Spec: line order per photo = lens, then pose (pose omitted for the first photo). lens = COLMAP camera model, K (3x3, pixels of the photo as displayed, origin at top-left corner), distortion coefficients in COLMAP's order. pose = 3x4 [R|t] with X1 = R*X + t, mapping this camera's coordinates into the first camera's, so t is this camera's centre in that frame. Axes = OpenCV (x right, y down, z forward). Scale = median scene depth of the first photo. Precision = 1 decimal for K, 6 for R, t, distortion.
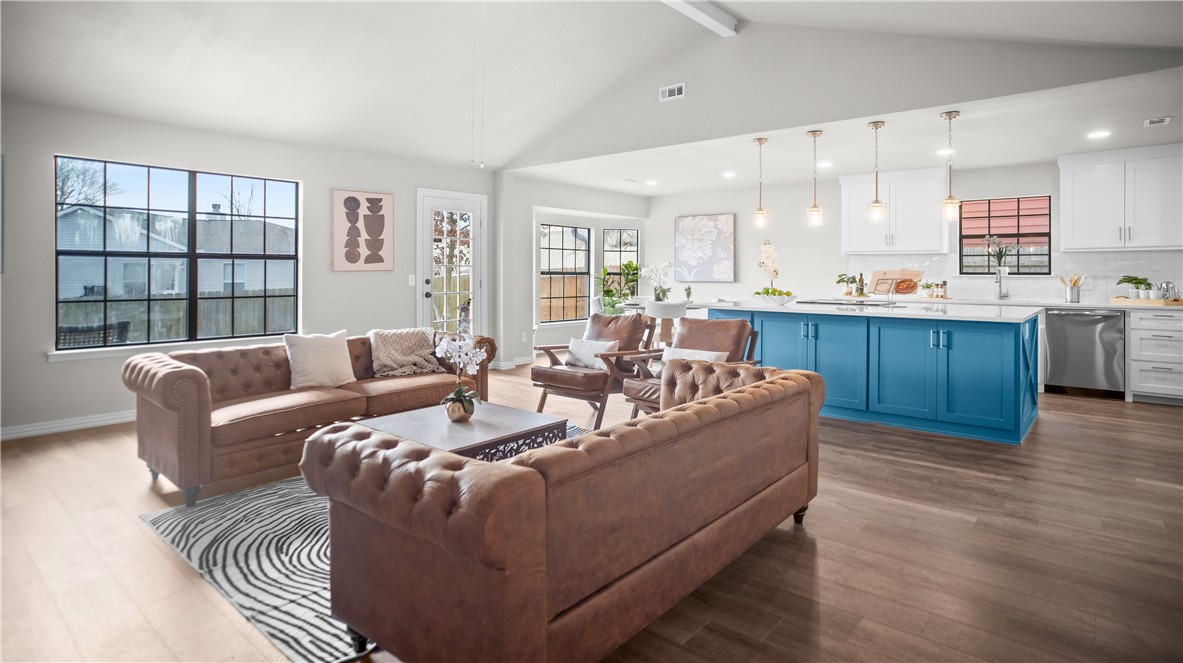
lens RADIAL K [[625.0, 0, 599.4], [0, 625.0, 272.6], [0, 0, 1]] dist [-0.058565, 0.048746]
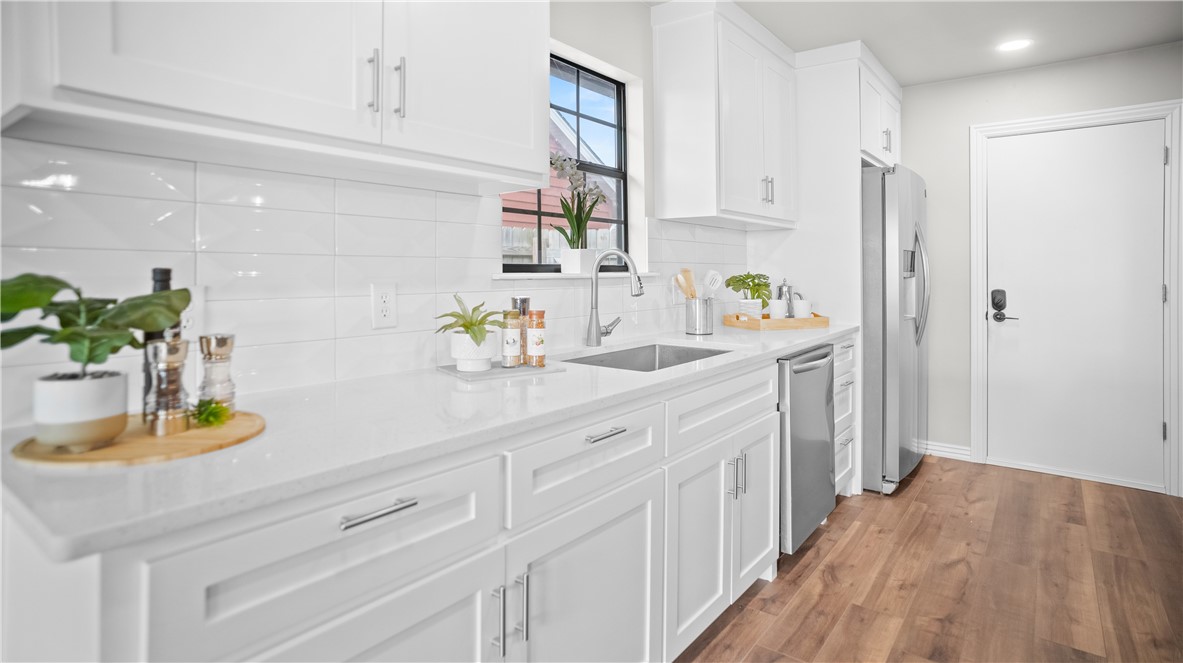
lens RADIAL K [[625.0, 0, 599.4], [0, 625.0, 272.6], [0, 0, 1]] dist [-0.058565, 0.048746]
pose [[-0.047594, -0.013024, 0.998782, 0.330872], [-0.002785, 0.999913, 0.012906, -0.001127], [-0.998863, -0.002167, -0.047626, 1.100159]]
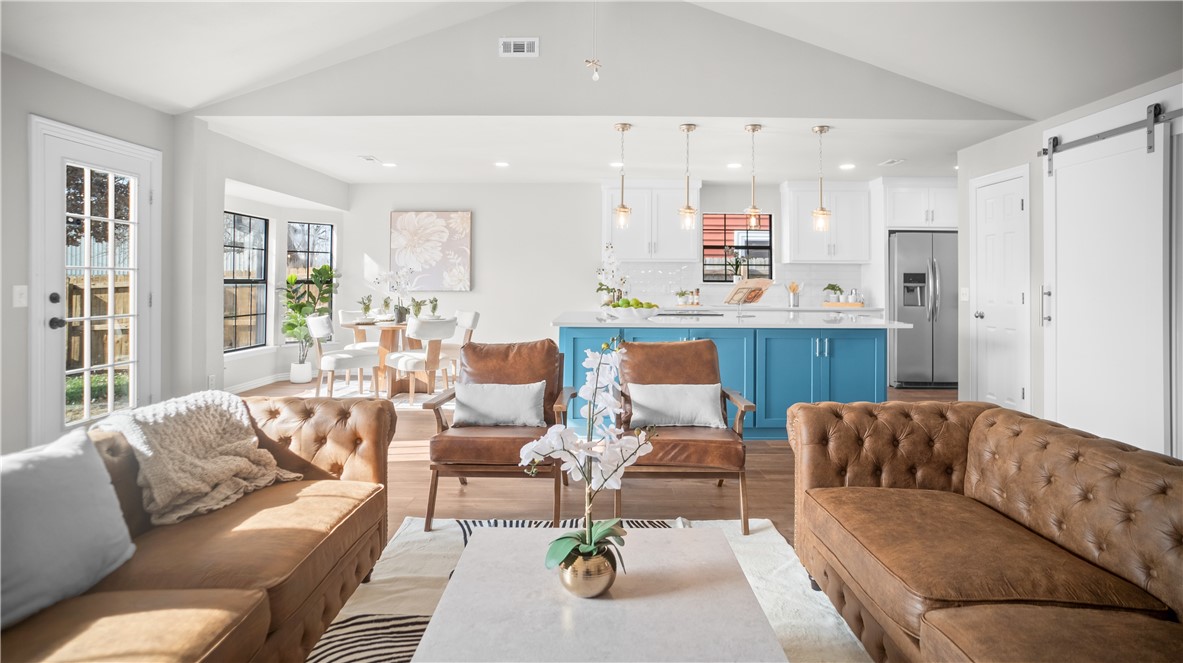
lens RADIAL K [[625.0, 0, 599.4], [0, 625.0, 272.6], [0, 0, 1]] dist [-0.058565, 0.048746]
pose [[0.767379, 0.008294, 0.641141, -0.279168], [-0.001770, 0.999940, -0.010817, -0.002598], [-0.641192, 0.007166, 0.767347, 0.328019]]
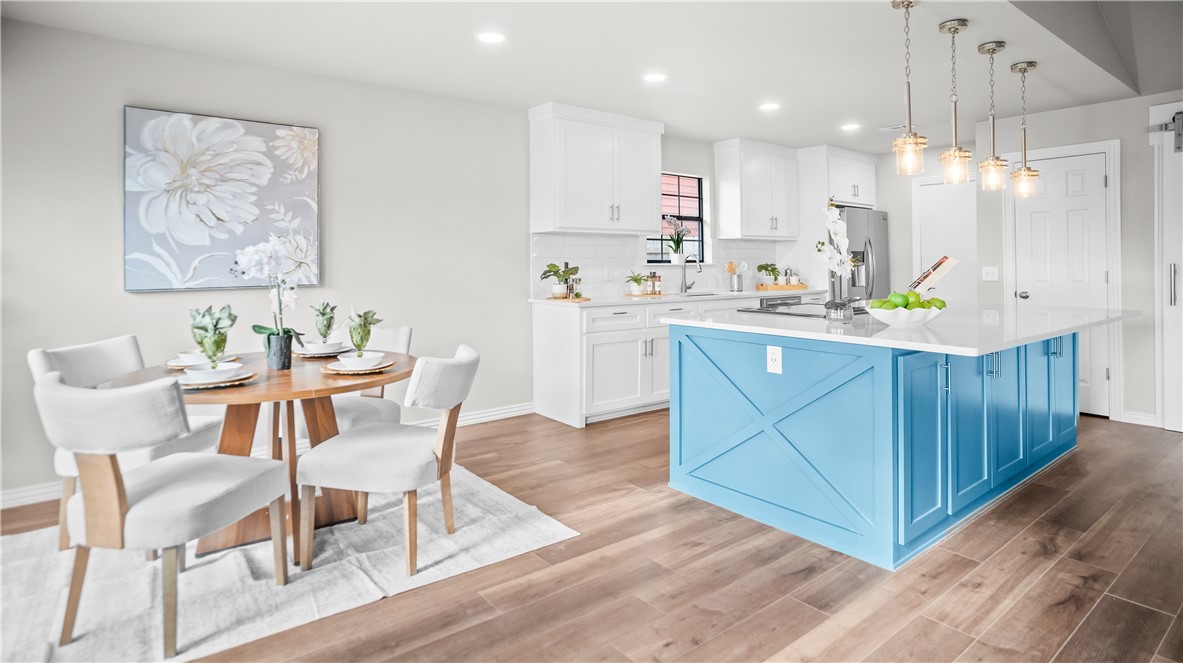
lens RADIAL K [[632.8, 0, 593.7], [0, 632.8, 253.0], [0, 0, 1]] dist [-0.016027, 0.000954]
pose [[0.202134, 0.005566, 0.979342, -0.254259], [0.002669, 0.999977, -0.006234, -0.006038], [-0.979354, 0.003874, 0.202115, 1.025537]]
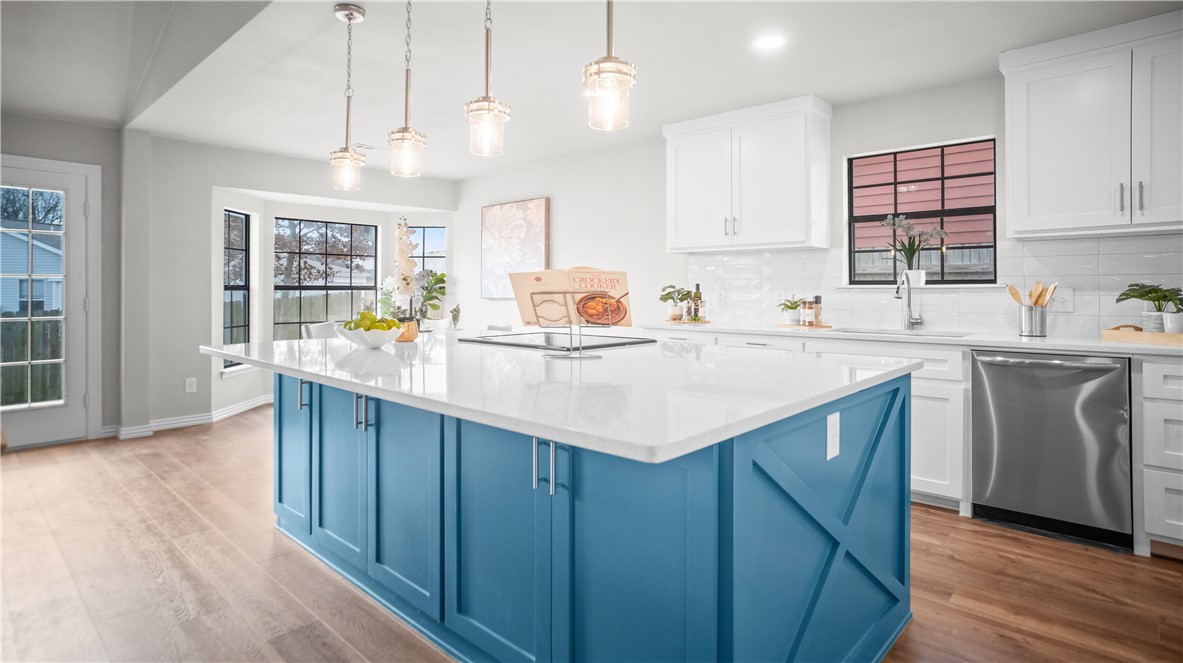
lens RADIAL K [[618.3, 0, 600.6], [0, 618.3, 288.6], [0, 0, 1]] dist [-0.067796, 0.053626]
pose [[0.999191, -0.005438, -0.039855, 0.429088], [0.005376, 0.999984, -0.001682, 0.007223], [0.039864, 0.001466, 0.999204, 0.476946]]
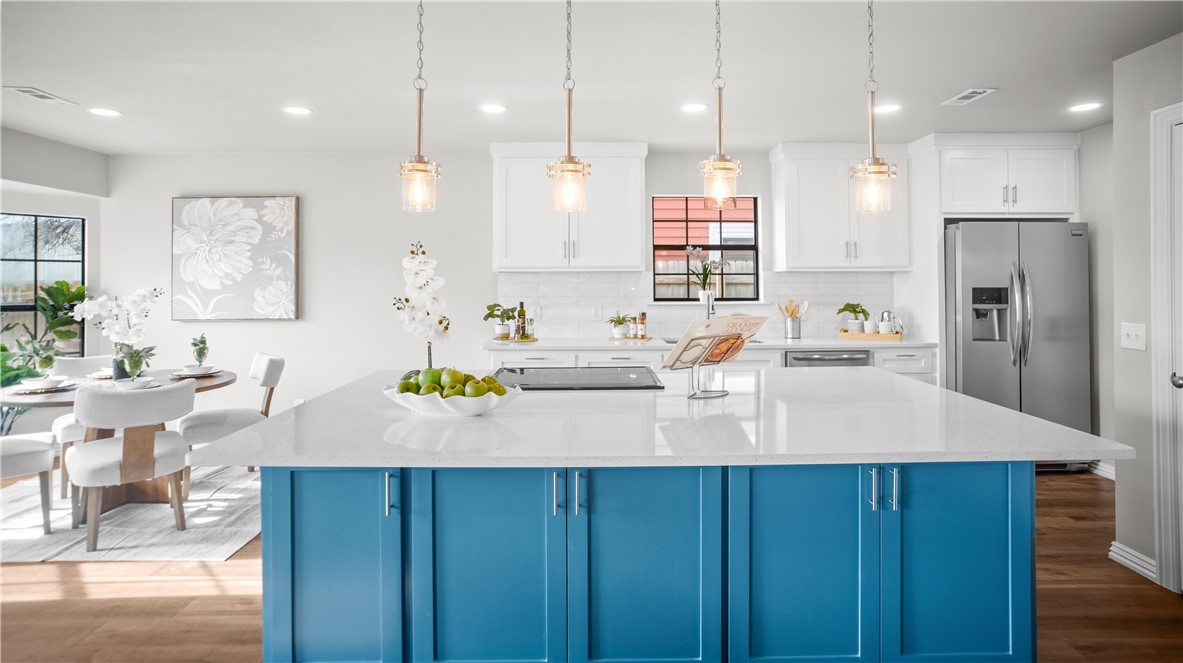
lens RADIAL K [[611.6, 0, 593.1], [0, 611.6, 281.1], [0, 0, 1]] dist [-0.042542, 0.000775]
pose [[0.760058, -0.008376, 0.649801, 0.094620], [0.007660, 0.999963, 0.003930, -0.027374], [-0.649810, 0.001990, 0.760094, 0.591954]]
